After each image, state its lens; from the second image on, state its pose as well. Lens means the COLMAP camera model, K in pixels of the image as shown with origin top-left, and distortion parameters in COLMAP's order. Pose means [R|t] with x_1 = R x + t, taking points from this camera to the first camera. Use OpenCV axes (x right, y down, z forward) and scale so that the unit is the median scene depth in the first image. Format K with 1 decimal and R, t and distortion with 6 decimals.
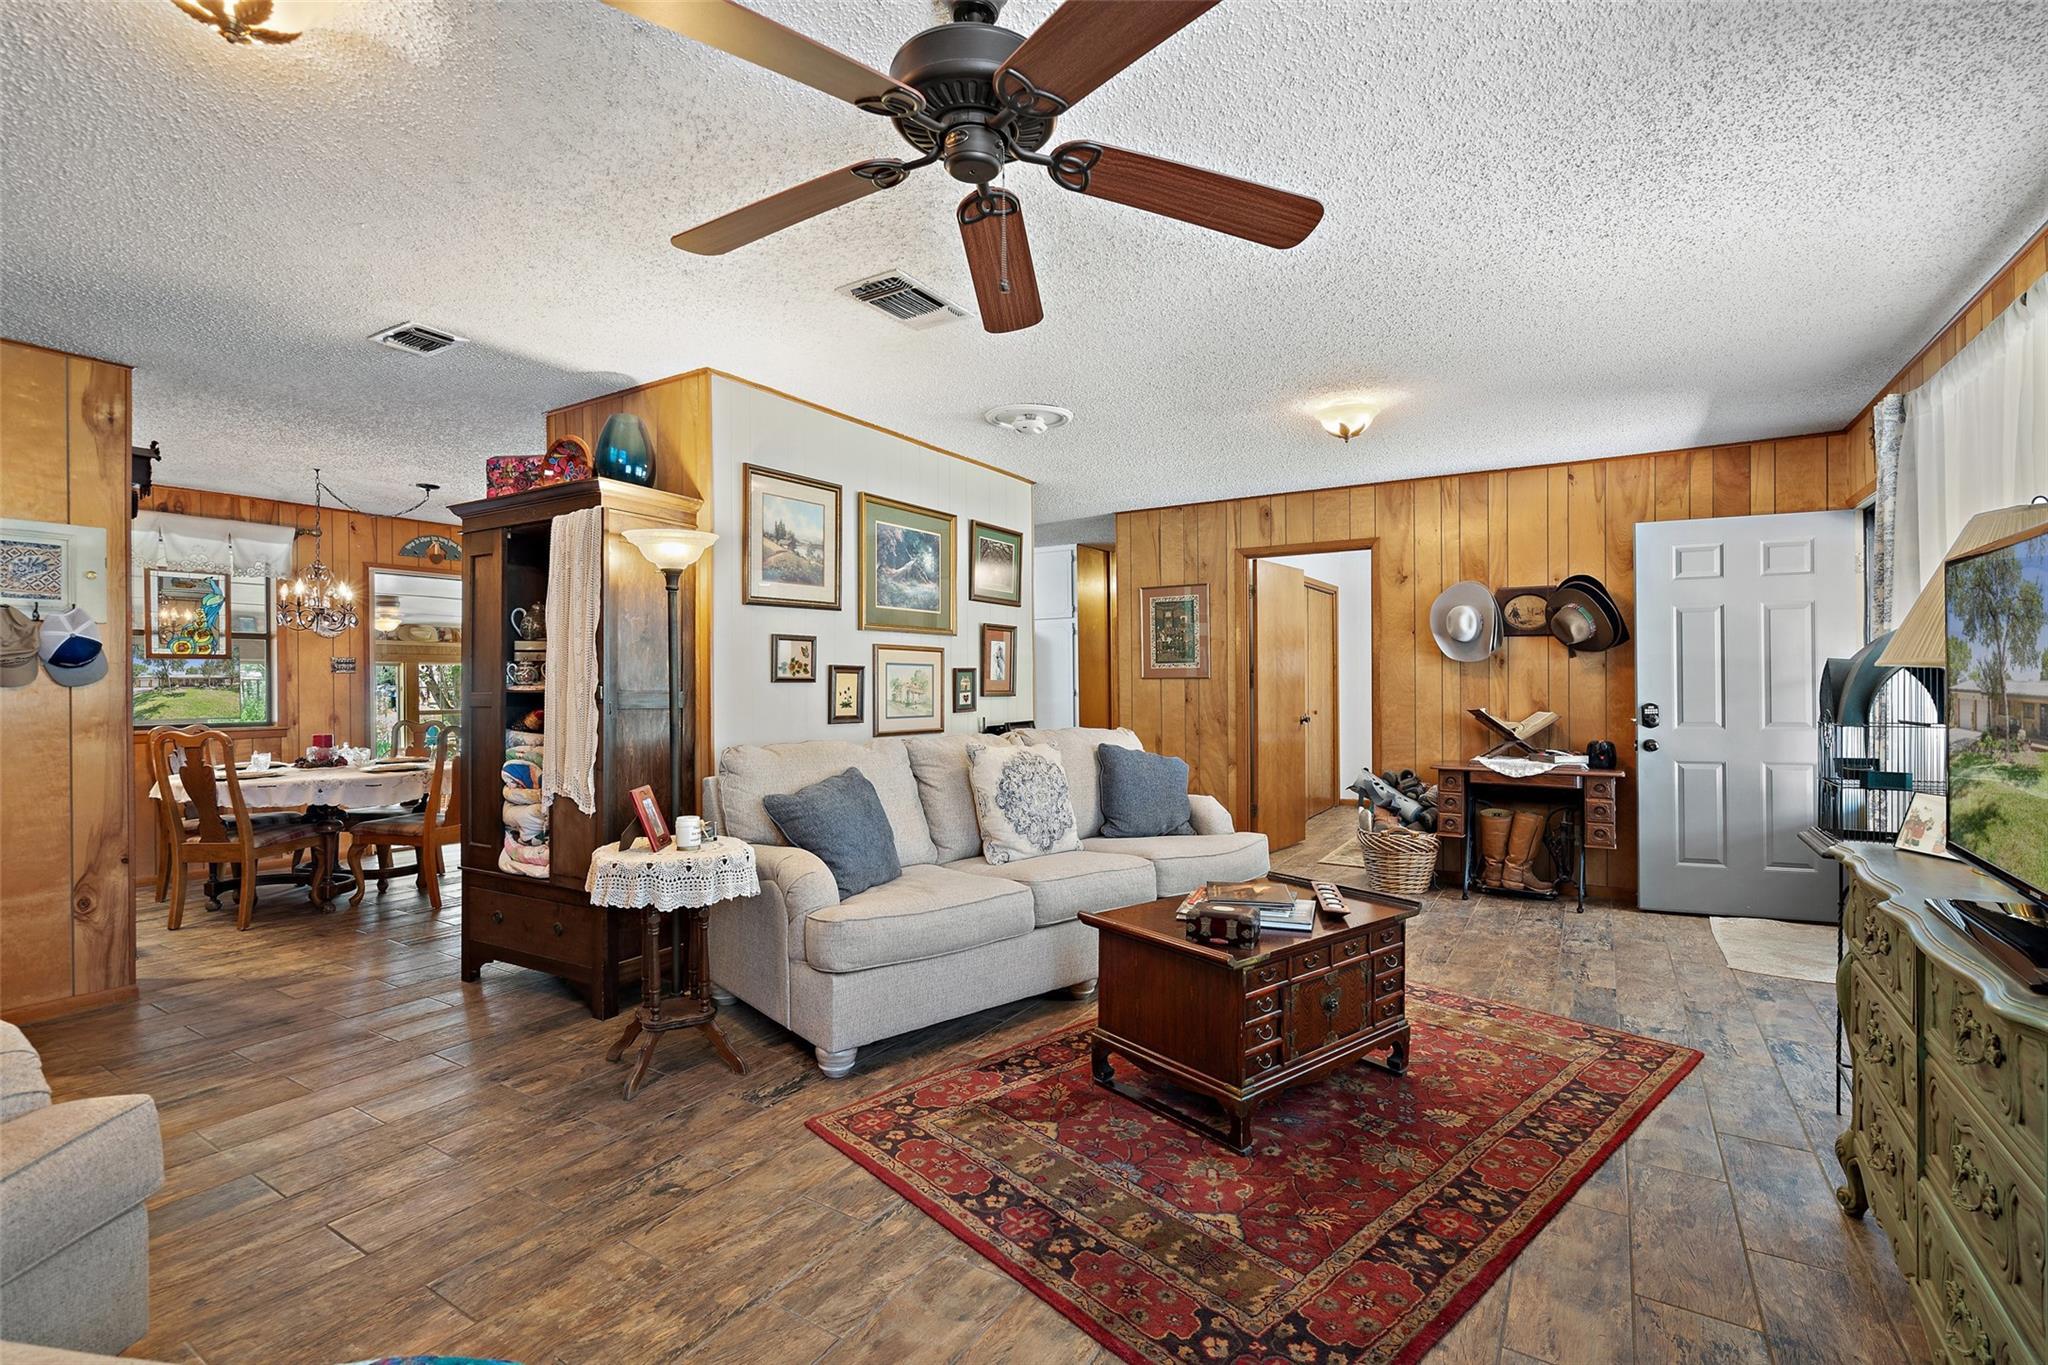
lens RADIAL K [[947.6, 0, 1026.2], [0, 947.6, 661.2], [0, 0, 1]] dist [-0.000794, 0.000078]
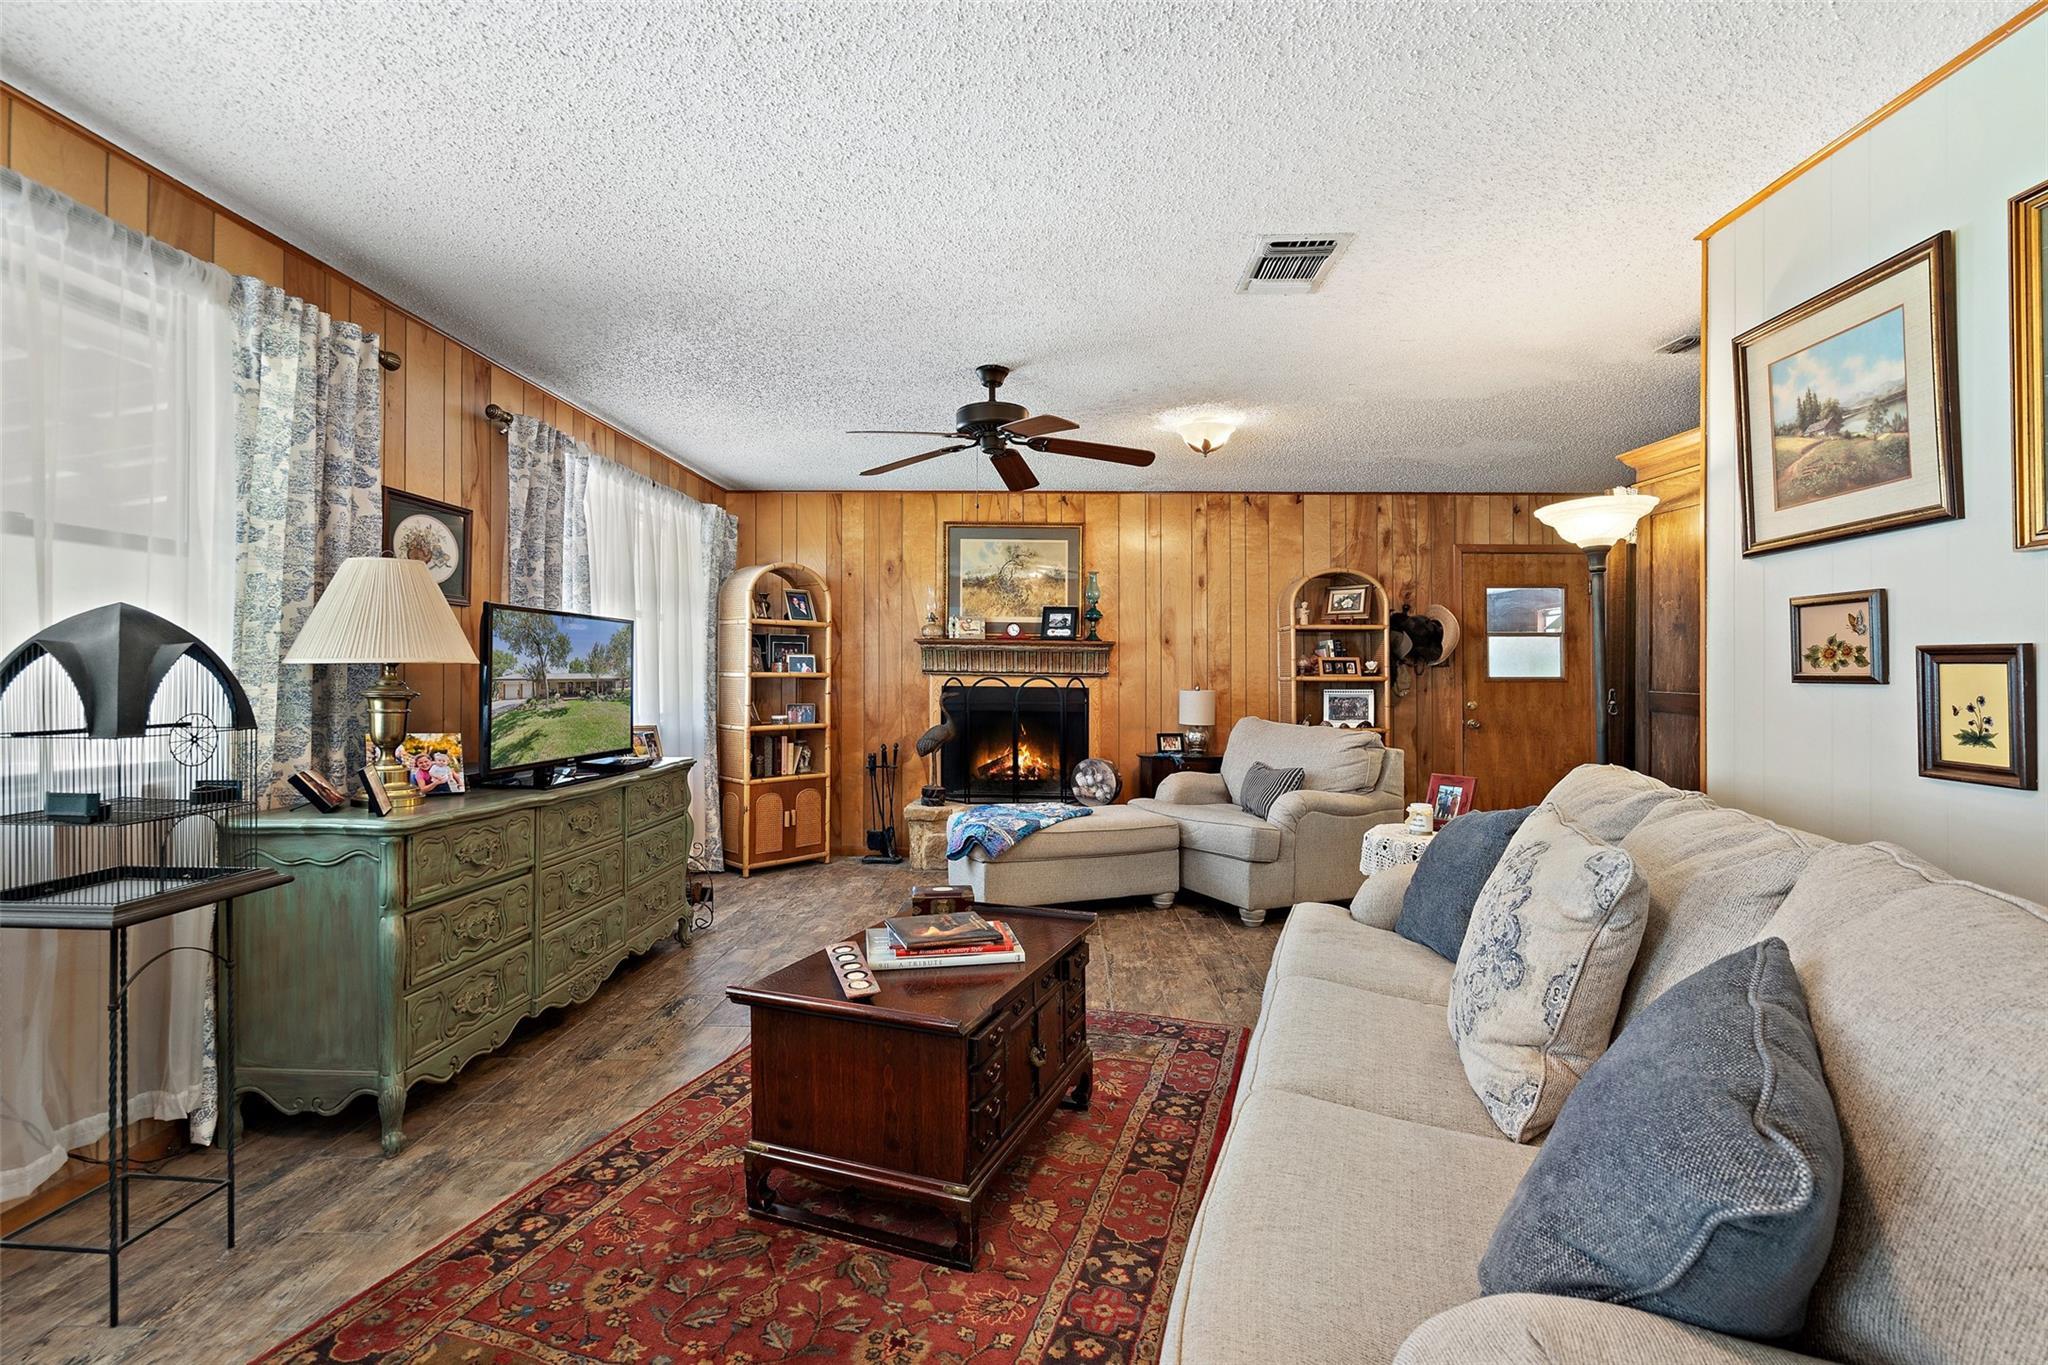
lens RADIAL K [[945.2, 0, 1024.0], [0, 945.2, 682.5], [0, 0, 1]] dist [-0.000589, 0.000911]
pose [[-0.870514, 0.000710, -0.492142, 0.418917], [0.006267, 0.999934, -0.009643, 0.024876], [0.492103, -0.011479, -0.870461, 1.267441]]
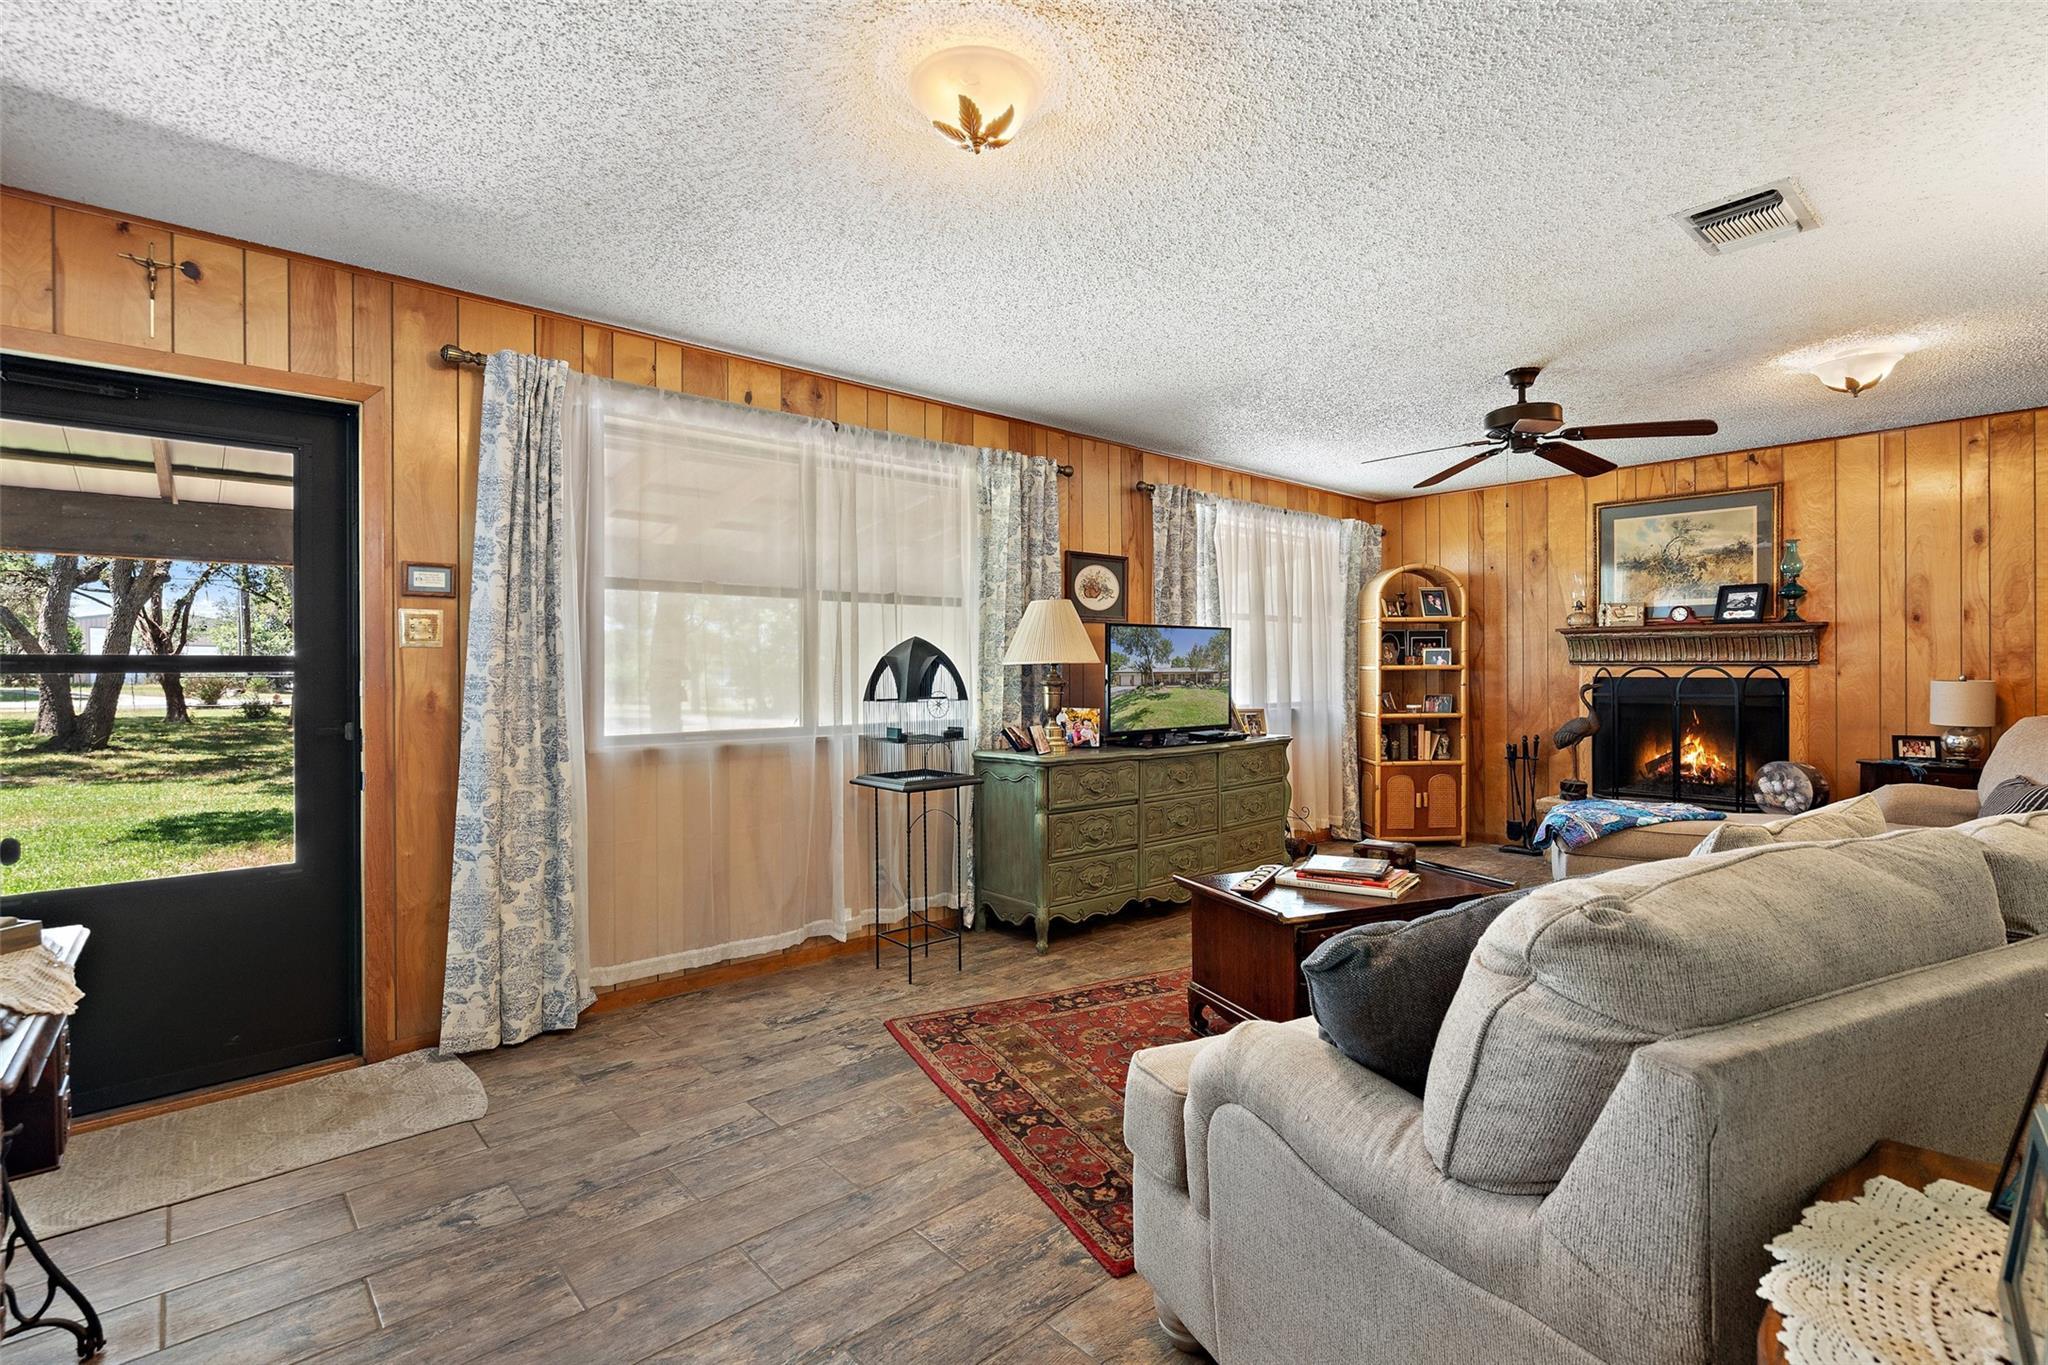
lens RADIAL K [[946.4, 0, 1022.2], [0, 946.4, 696.3], [0, 0, 1]] dist [-0.001596, 0.000310]
pose [[-0.958263, 0.001102, 0.285884, 0.201820], [0.003286, 0.999969, 0.007158, 0.031642], [-0.285868, 0.007798, -0.958237, 1.522517]]
